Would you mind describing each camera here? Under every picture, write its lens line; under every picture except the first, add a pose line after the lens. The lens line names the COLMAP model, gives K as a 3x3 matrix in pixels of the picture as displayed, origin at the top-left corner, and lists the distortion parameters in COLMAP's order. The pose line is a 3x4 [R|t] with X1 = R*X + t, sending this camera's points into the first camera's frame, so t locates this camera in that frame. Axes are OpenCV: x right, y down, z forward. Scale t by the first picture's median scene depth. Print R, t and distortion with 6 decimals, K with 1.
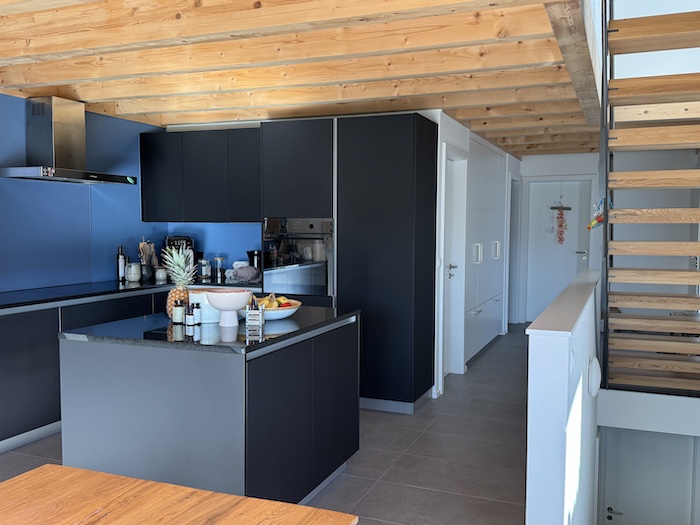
lens RADIAL K [[644.2, 0, 350.0], [0, 644.2, 262.5], [0, 0, 1]] dist [0.152004, -0.261676]
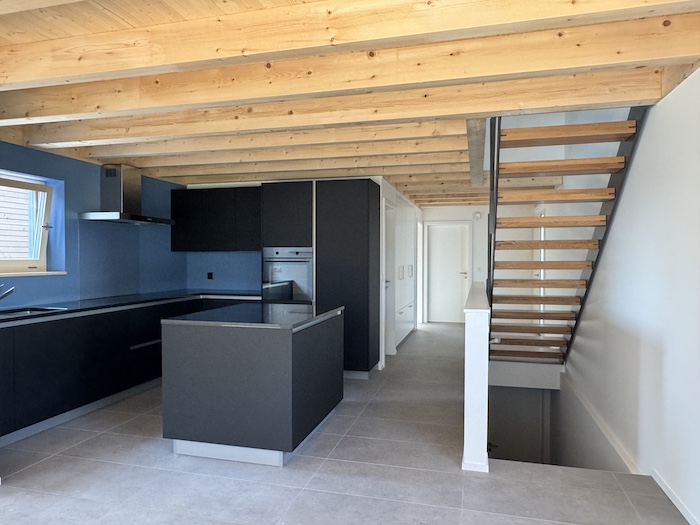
lens RADIAL K [[494.9, 0, 338.2], [0, 494.9, 261.1], [0, 0, 1]] dist [0.019357, -0.003282]
pose [[0.992505, -0.006026, 0.122054, -0.108641], [0.012729, 0.998448, -0.054210, 0.024479], [-0.121538, 0.055357, 0.991042, -0.124533]]
